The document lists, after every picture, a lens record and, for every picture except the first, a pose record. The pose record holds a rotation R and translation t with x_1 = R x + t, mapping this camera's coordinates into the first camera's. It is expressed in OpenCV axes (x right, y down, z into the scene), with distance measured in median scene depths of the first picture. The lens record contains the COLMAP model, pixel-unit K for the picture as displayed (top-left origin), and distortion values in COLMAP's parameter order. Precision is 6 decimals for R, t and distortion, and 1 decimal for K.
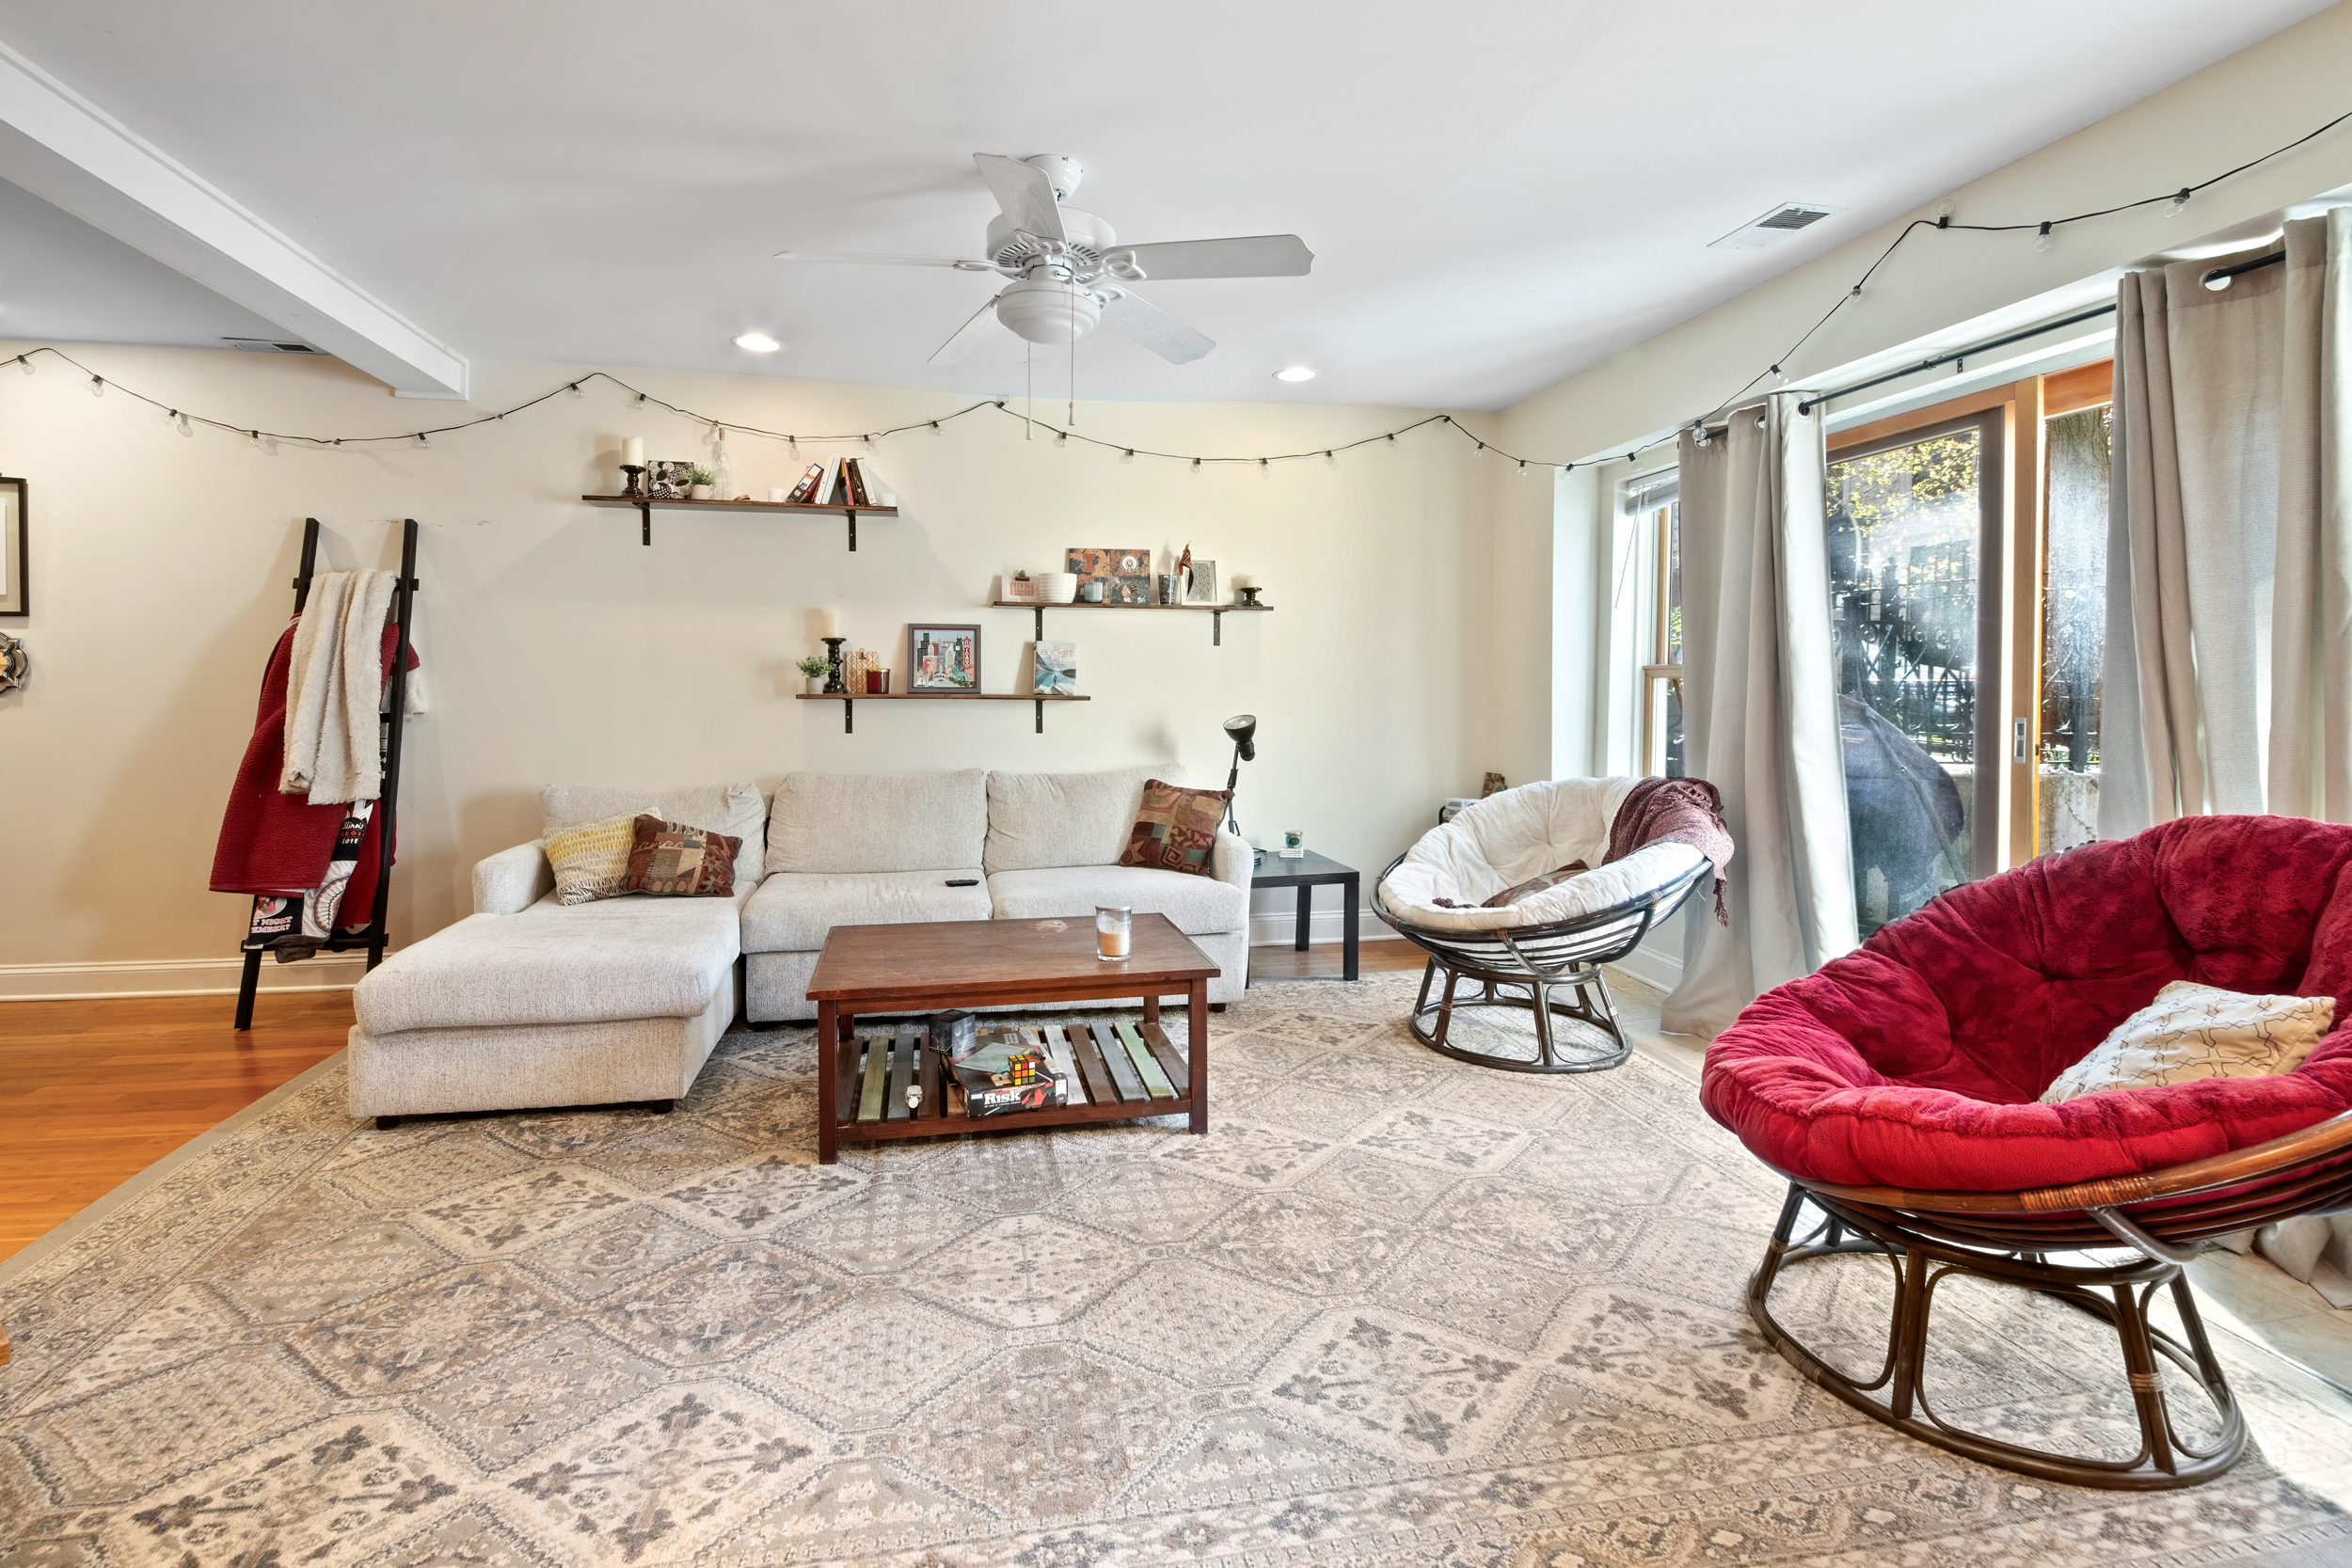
lens RADIAL K [[1013.2, 0, 1146.3], [0, 1013.2, 674.3], [0, 0, 1]] dist [0.007677, -0.005424]
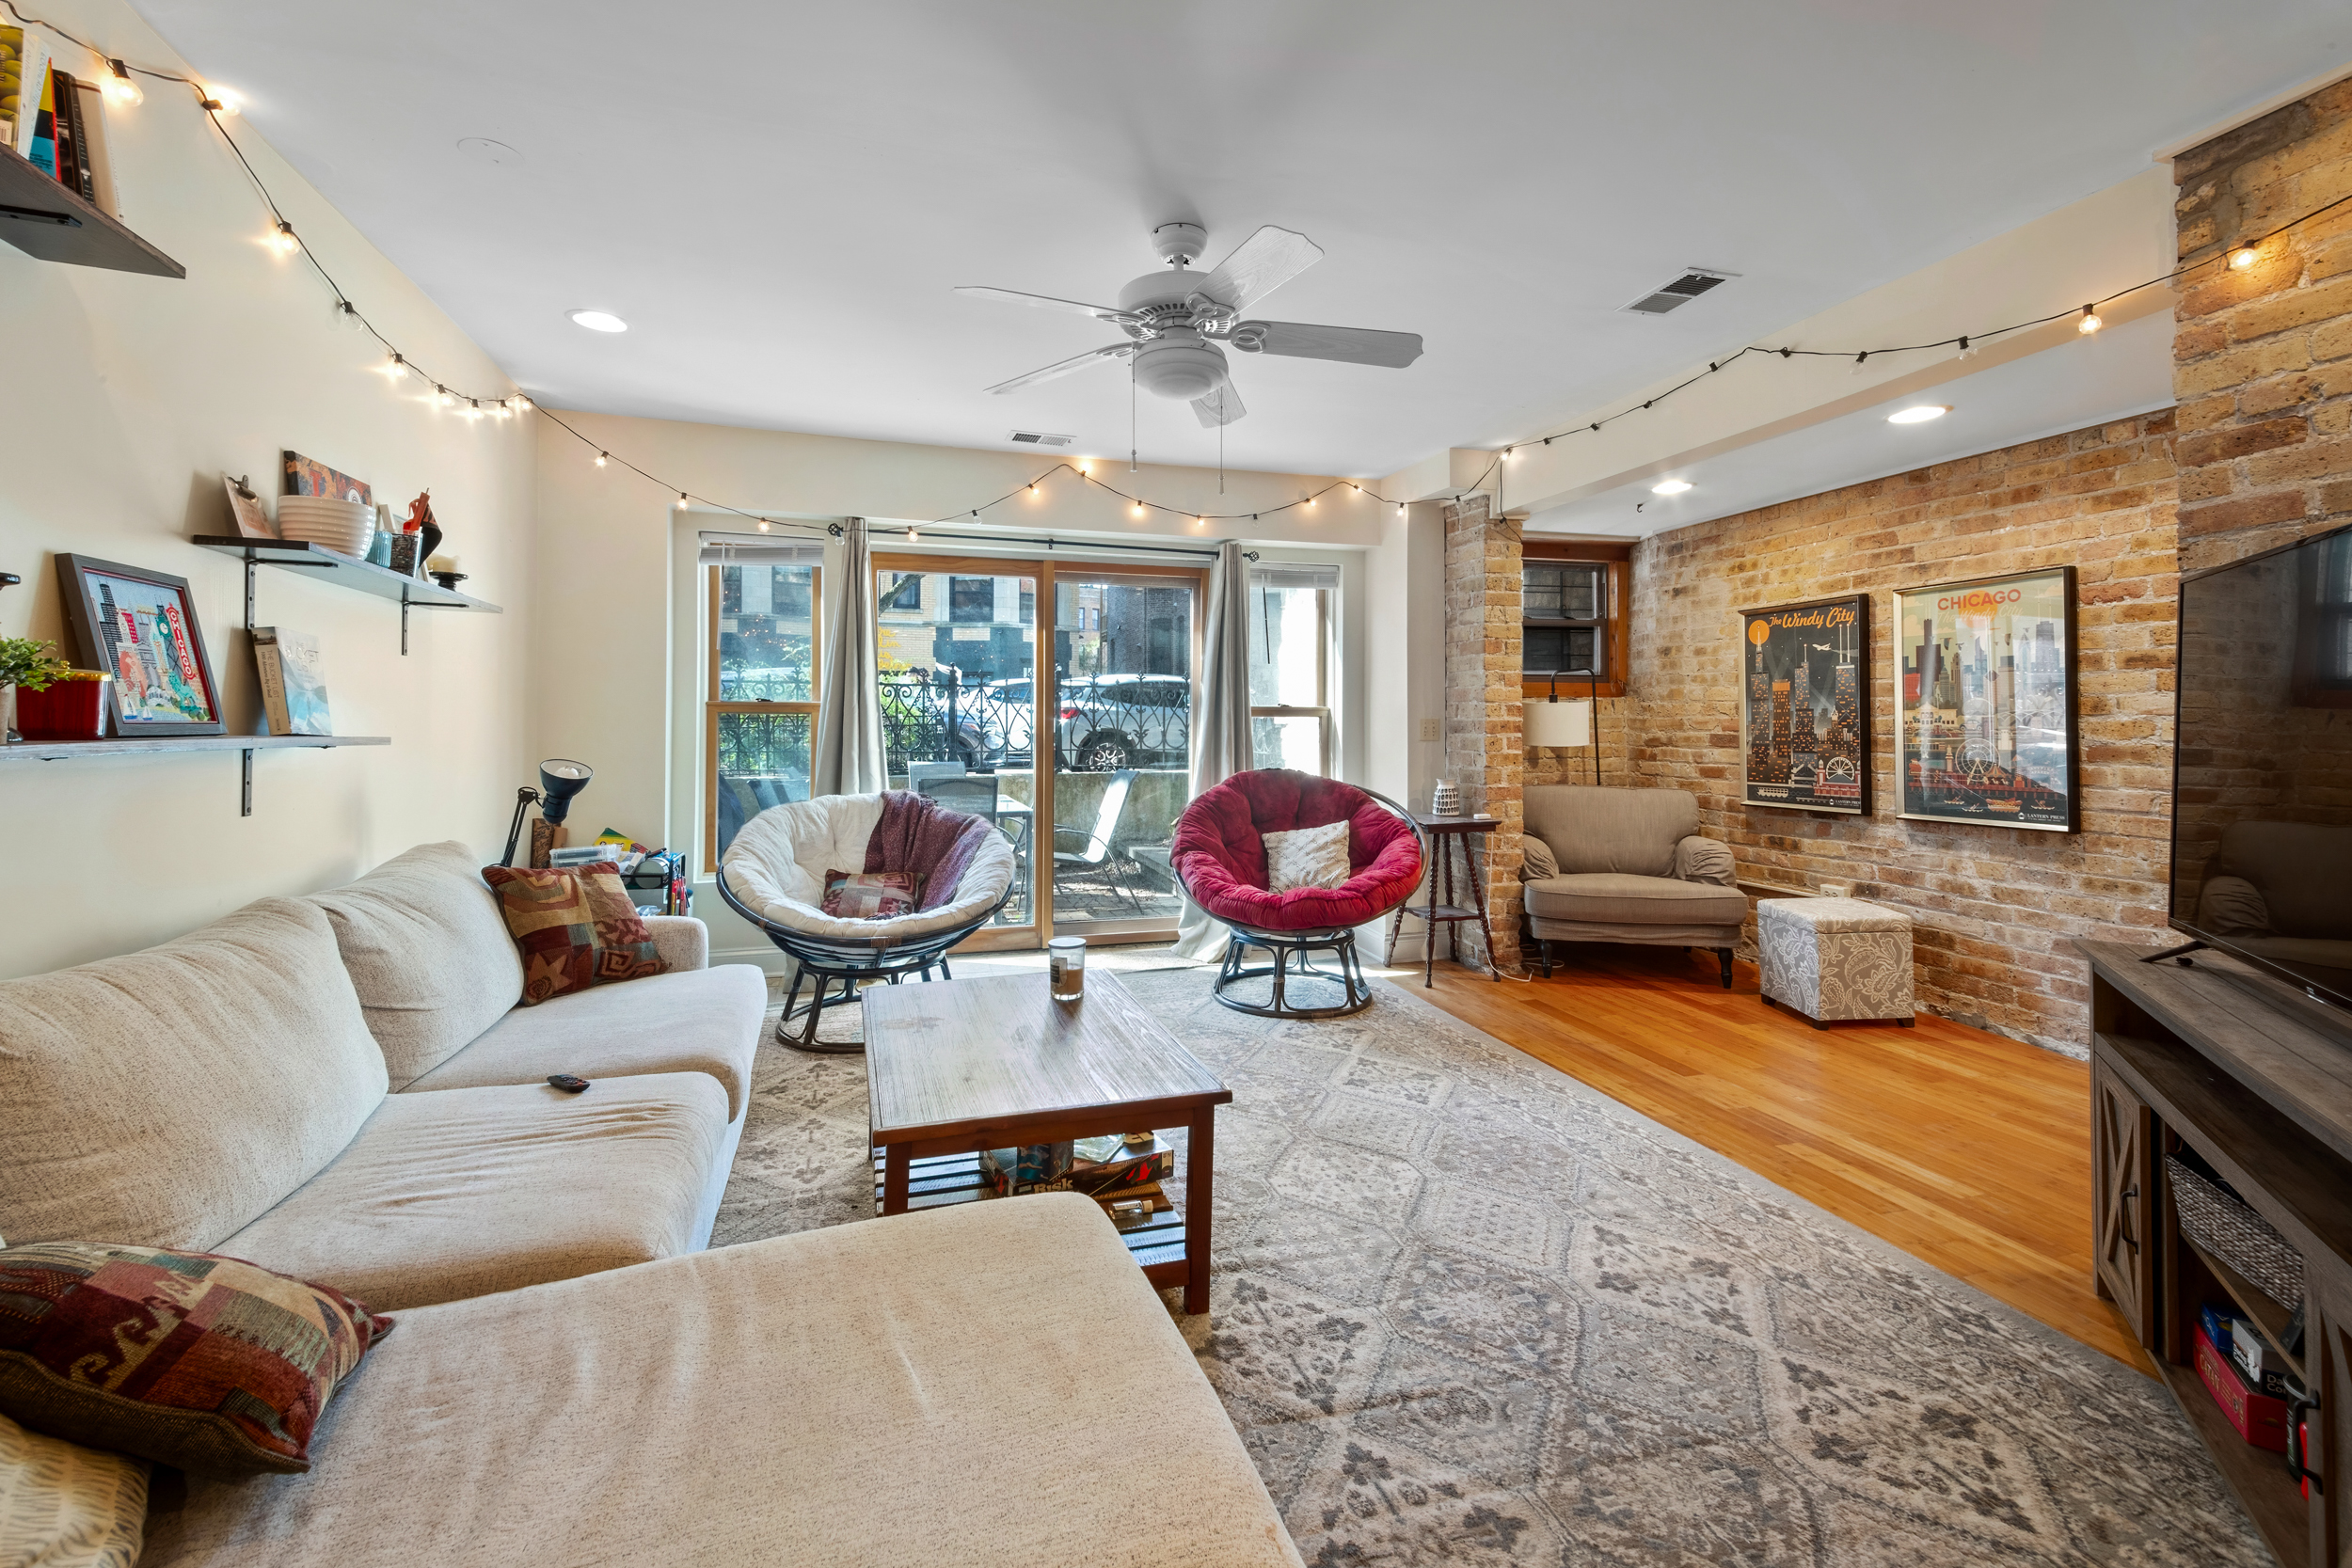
lens RADIAL K [[1005.6, 0, 1122.8], [0, 1005.6, 678.1], [0, 0, 1]] dist [0.012495, -0.007796]
pose [[-0.047191, 0.050397, 0.997614, -1.767139], [0.000345, 0.998727, -0.050437, 0.048231], [-0.998886, -0.002036, -0.047148, 1.727870]]
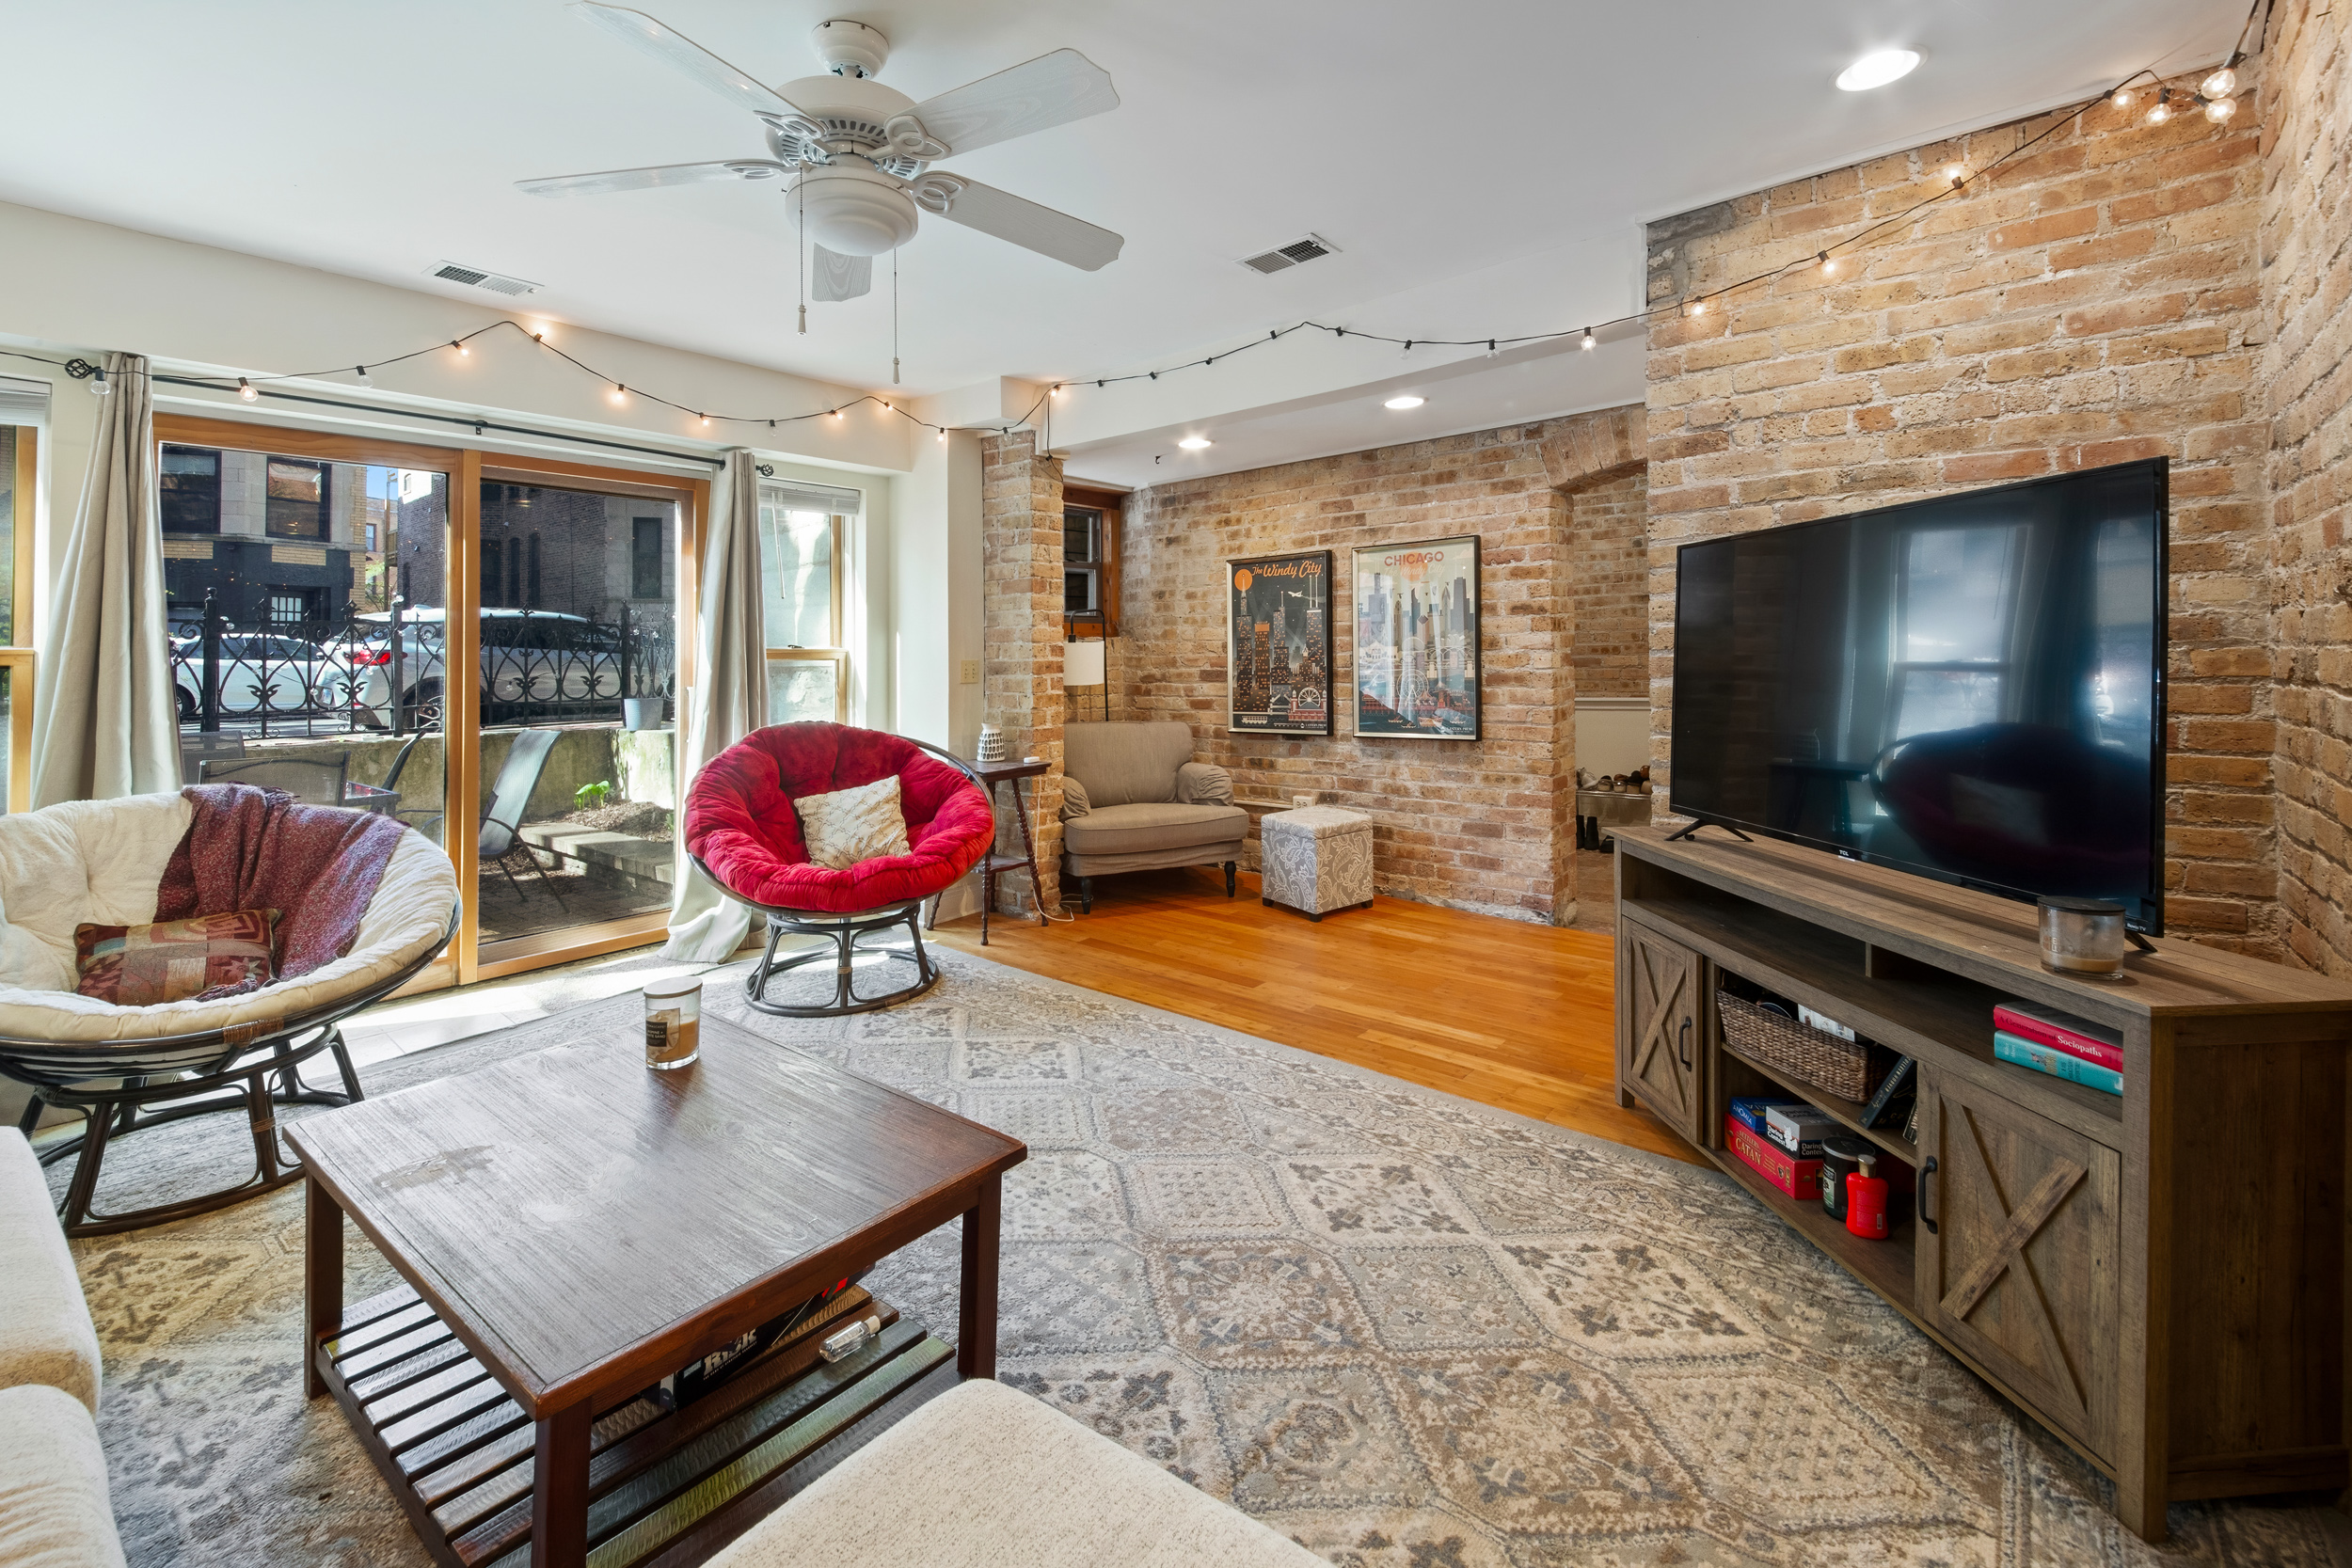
lens RADIAL K [[1013.2, 0, 1154.0], [0, 1013.2, 631.1], [0, 0, 1]] dist [0.007677, -0.005424]
pose [[-0.613240, 0.036938, 0.789032, -1.377731], [0.021017, 0.999315, -0.030448, 0.033630], [-0.789617, -0.002089, -0.613597, 2.030018]]
